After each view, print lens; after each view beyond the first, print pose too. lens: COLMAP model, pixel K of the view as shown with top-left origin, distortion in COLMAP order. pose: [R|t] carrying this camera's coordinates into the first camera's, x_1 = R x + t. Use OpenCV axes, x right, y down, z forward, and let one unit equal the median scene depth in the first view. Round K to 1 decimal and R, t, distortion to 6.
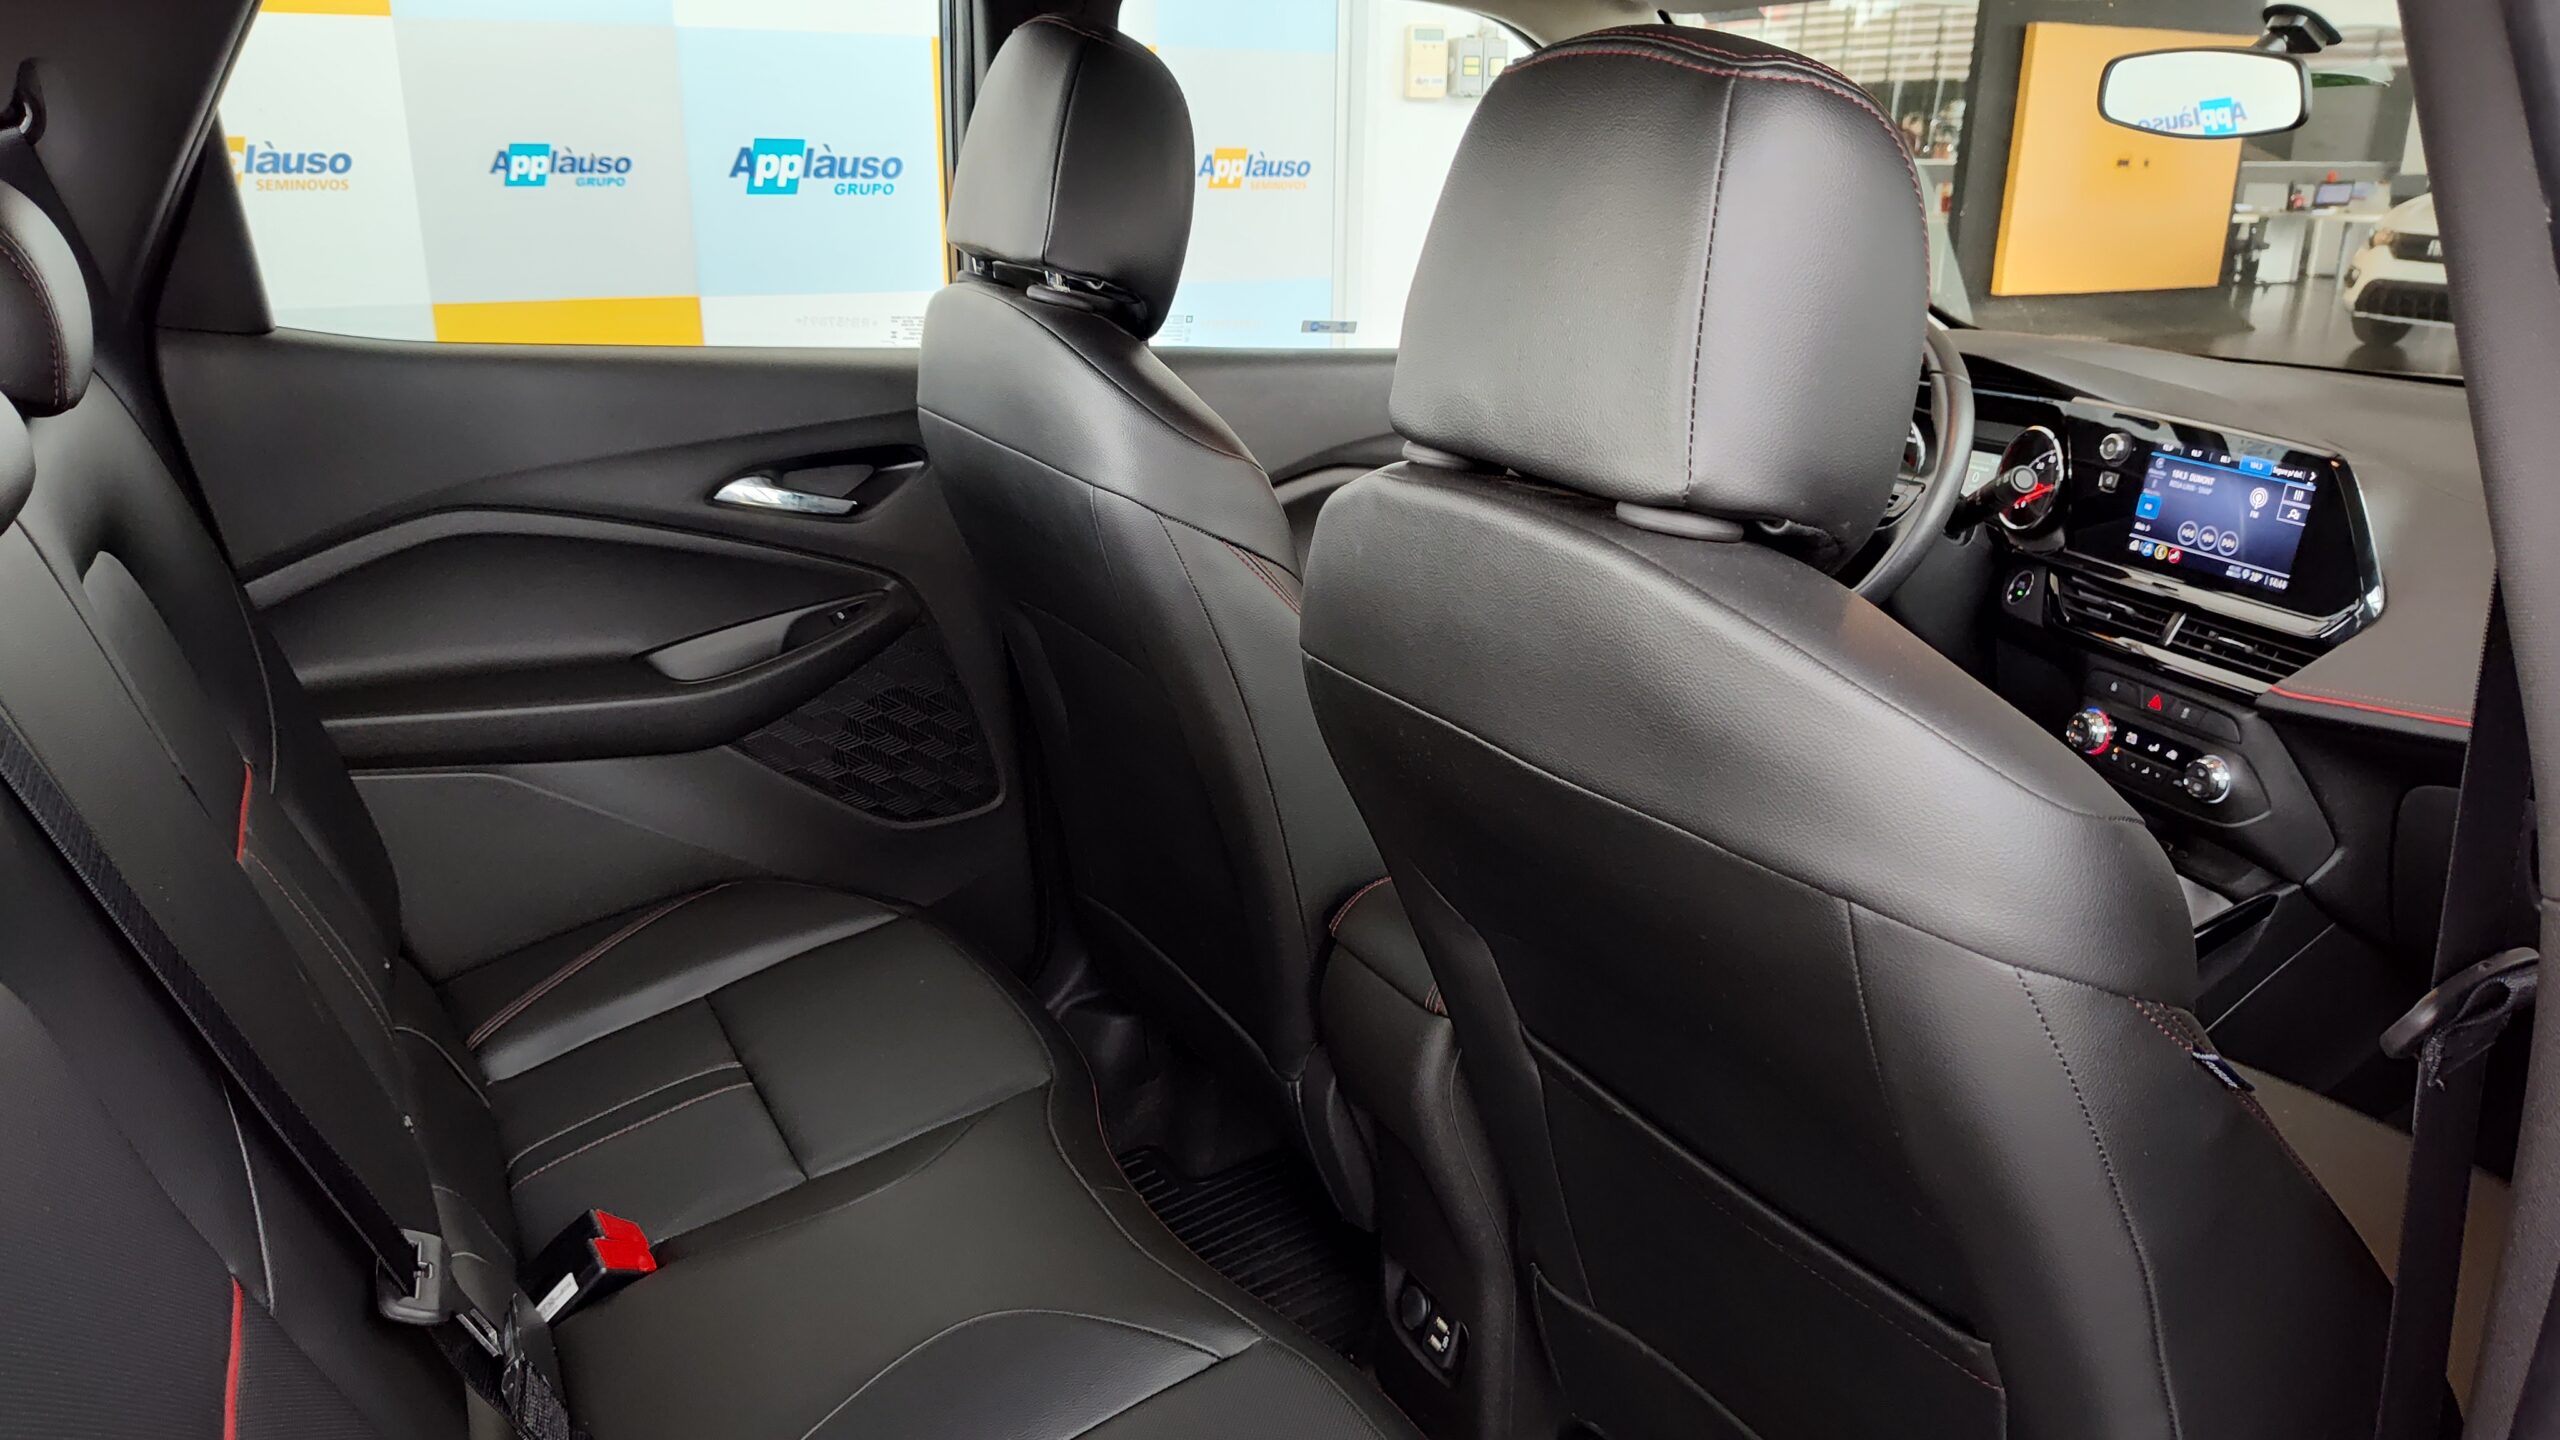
lens RADIAL K [[1772.3, 0, 1276.8], [0, 1772.3, 741.0], [0, 0, 1]] dist [0.027548, -0.040383]
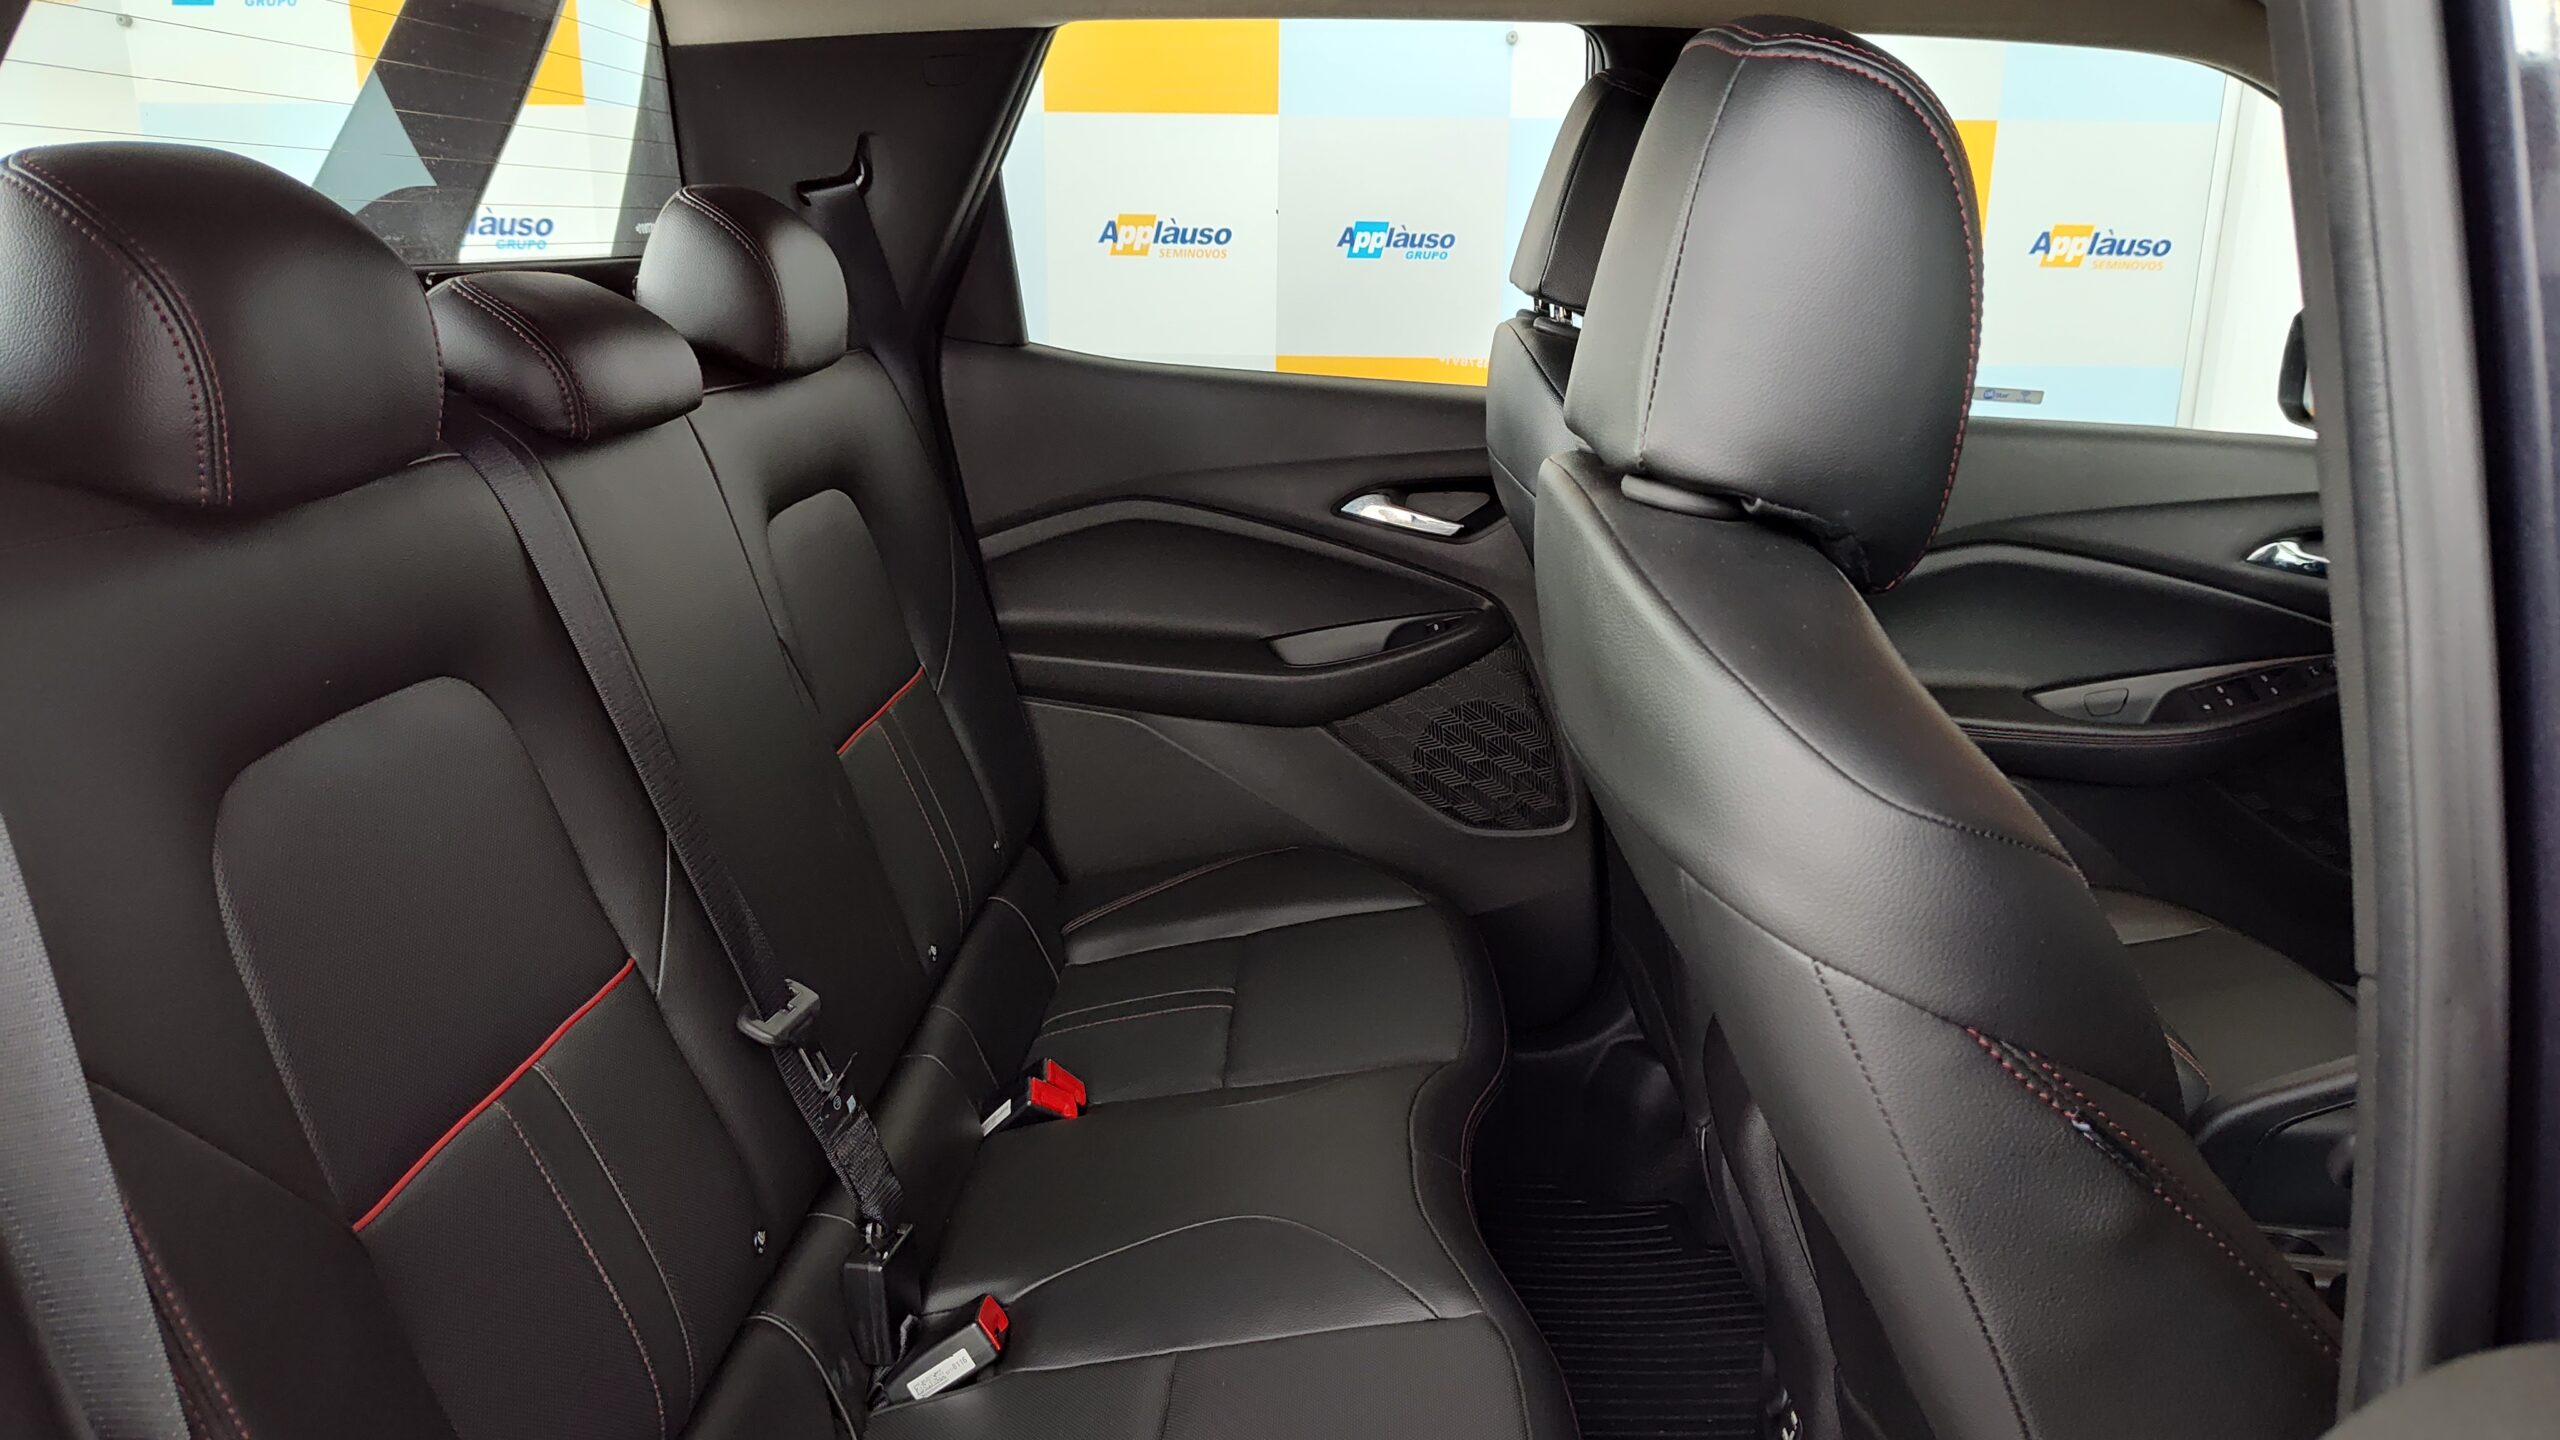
lens RADIAL K [[1772.3, 0, 1268.5], [0, 1772.3, 730.4], [0, 0, 1]] dist [0.027548, -0.040383]
pose [[0.852106, 0.141717, -0.503818, 0.234280], [-0.172058, 0.984988, -0.013937, 0.026088], [0.494279, 0.098561, 0.863698, 0.010657]]
